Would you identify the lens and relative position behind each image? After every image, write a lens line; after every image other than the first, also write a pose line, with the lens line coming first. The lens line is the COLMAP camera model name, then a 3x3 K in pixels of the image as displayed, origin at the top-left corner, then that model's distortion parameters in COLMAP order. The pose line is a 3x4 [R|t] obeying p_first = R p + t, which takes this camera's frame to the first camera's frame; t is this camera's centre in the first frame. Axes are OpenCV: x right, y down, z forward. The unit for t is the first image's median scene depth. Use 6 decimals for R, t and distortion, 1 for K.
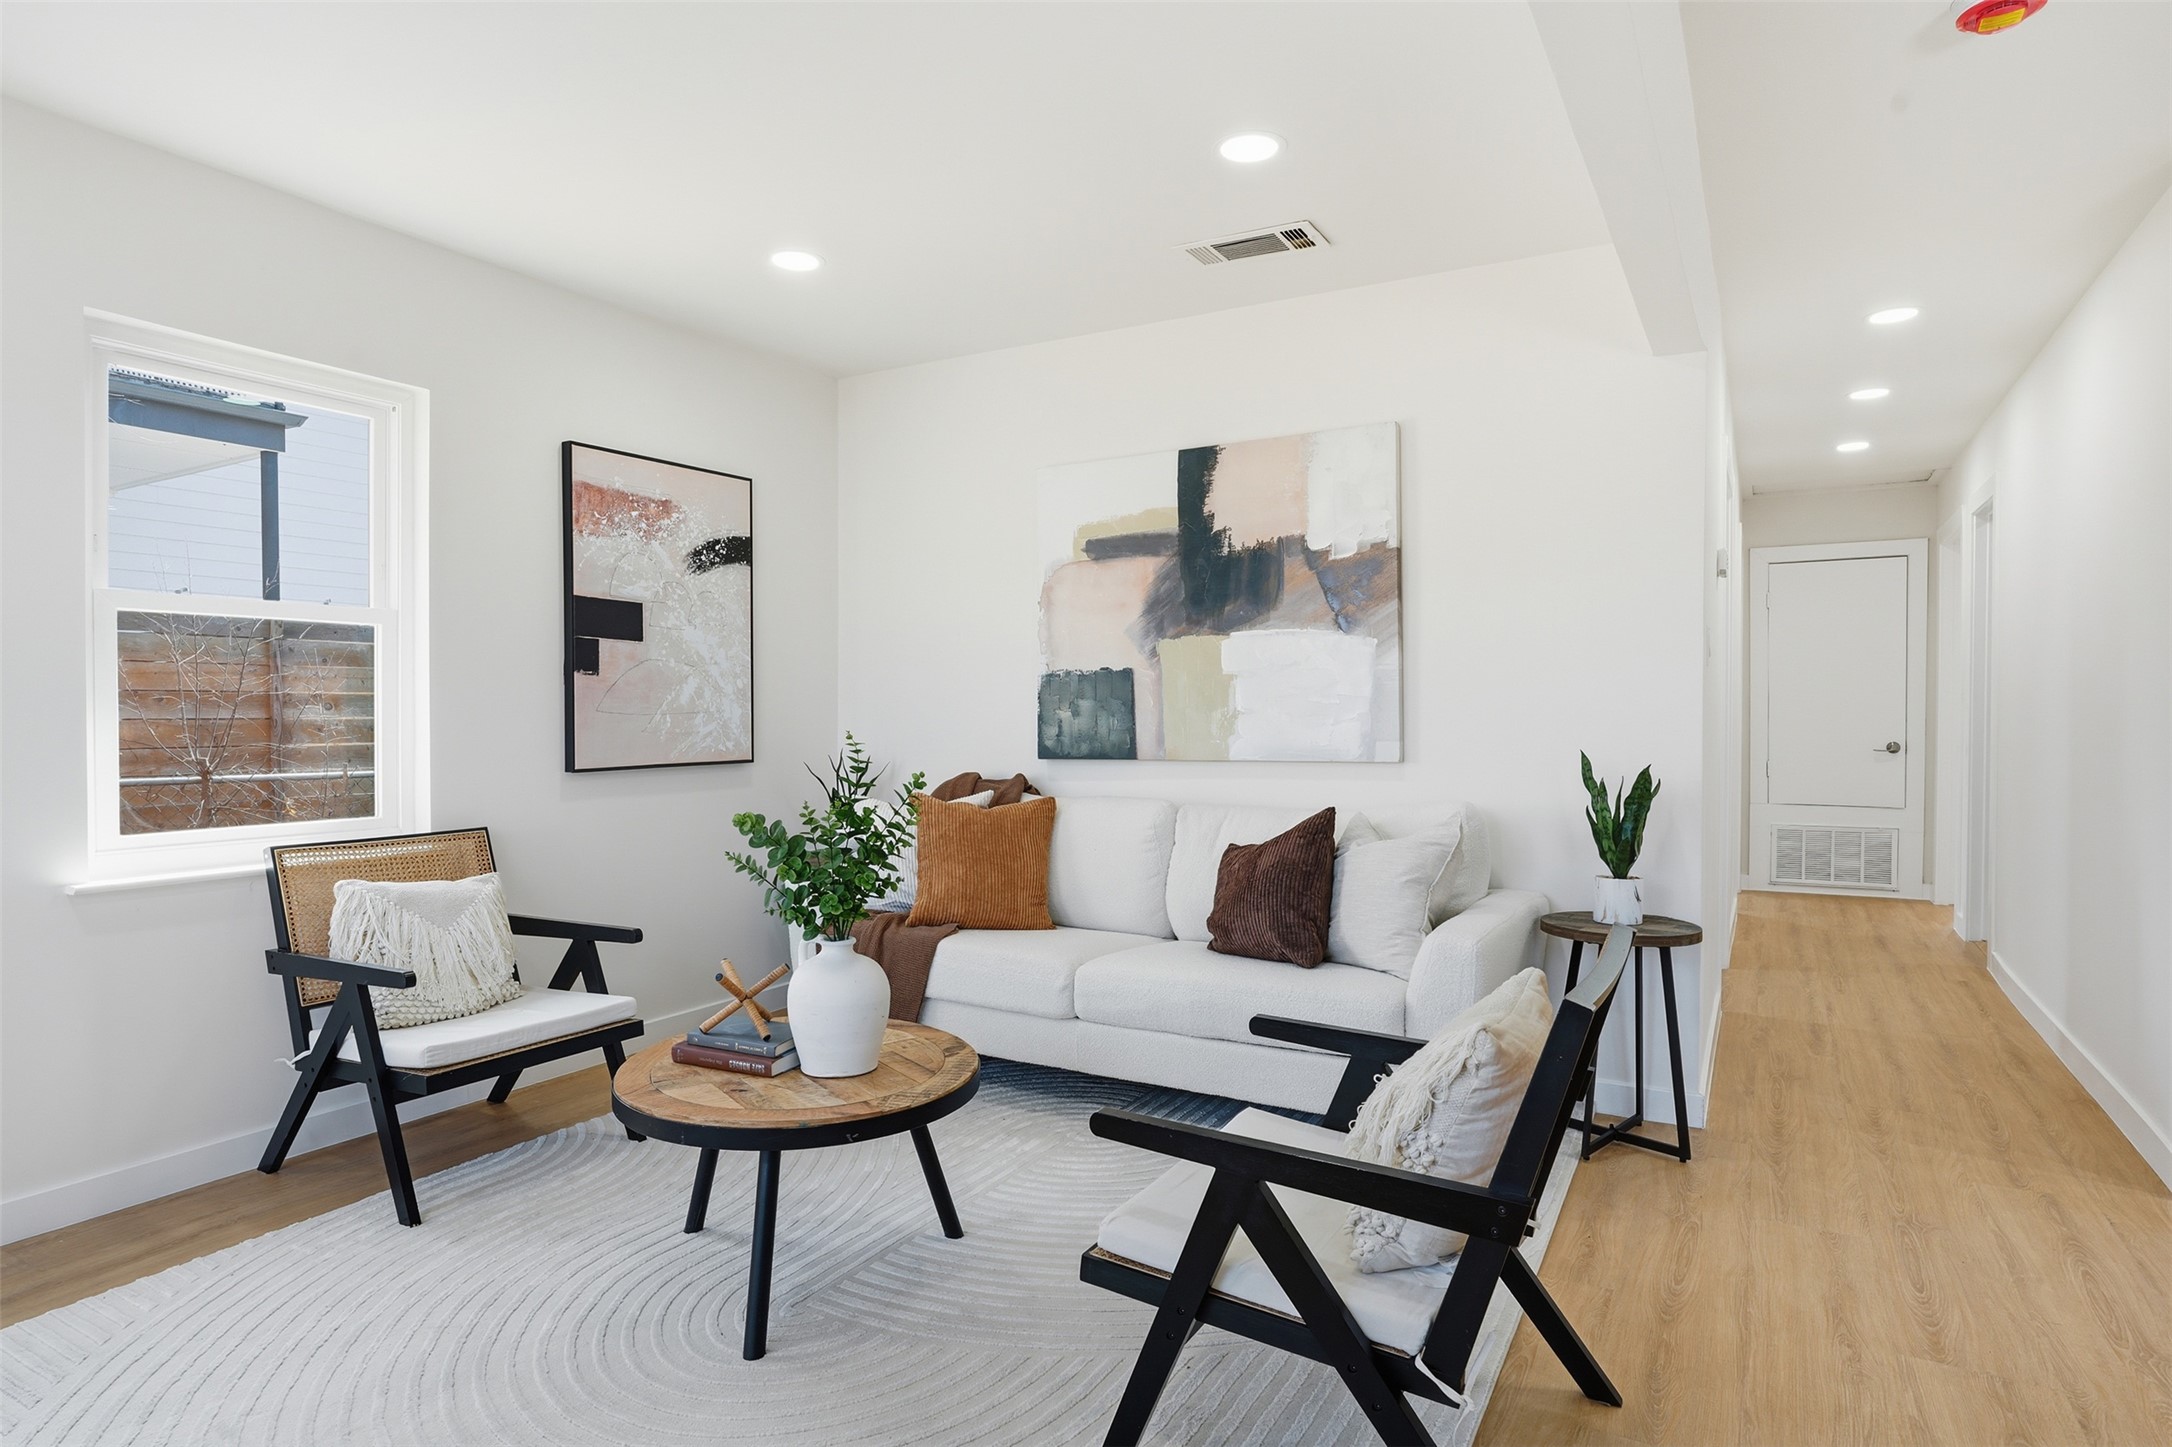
lens RADIAL K [[1190.1, 0, 1091.9], [0, 1190.1, 740.3], [0, 0, 1]] dist [-0.028326, 0.000706]
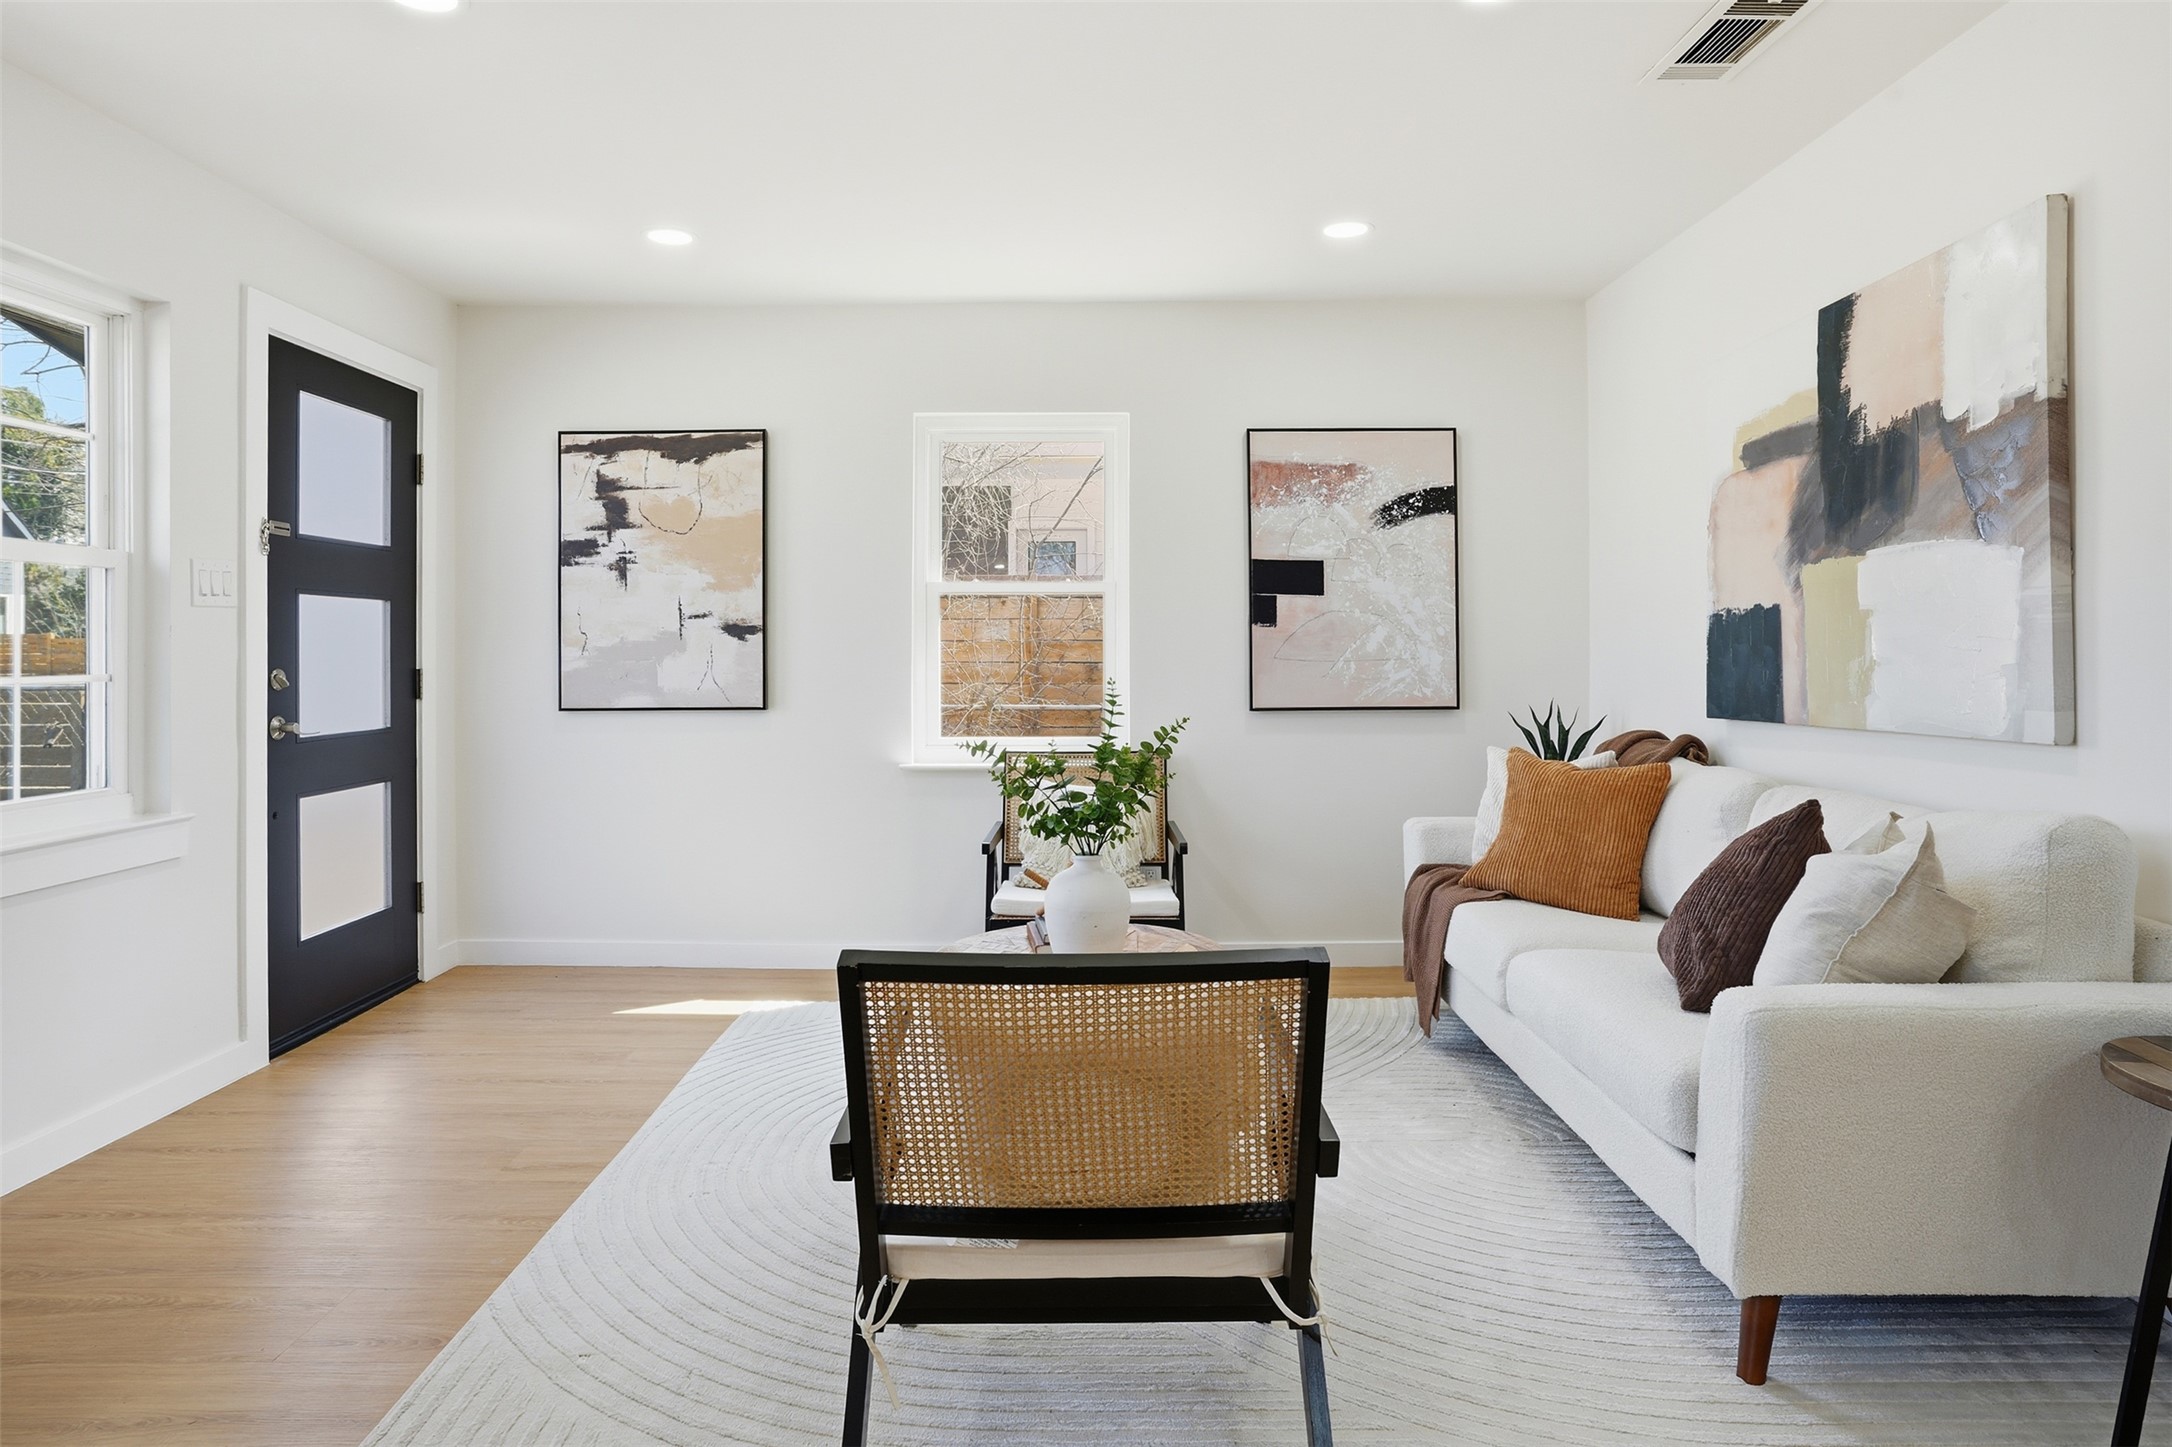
lens RADIAL K [[1213.5, 0, 1083.9], [0, 1213.5, 680.0], [0, 0, 1]] dist [-0.061627, 0.068100]
pose [[0.524674, 0.017916, -0.851115, 0.474779], [-0.019343, 0.999771, 0.009121, -0.010476], [0.851083, 0.011678, 0.524901, 0.219362]]
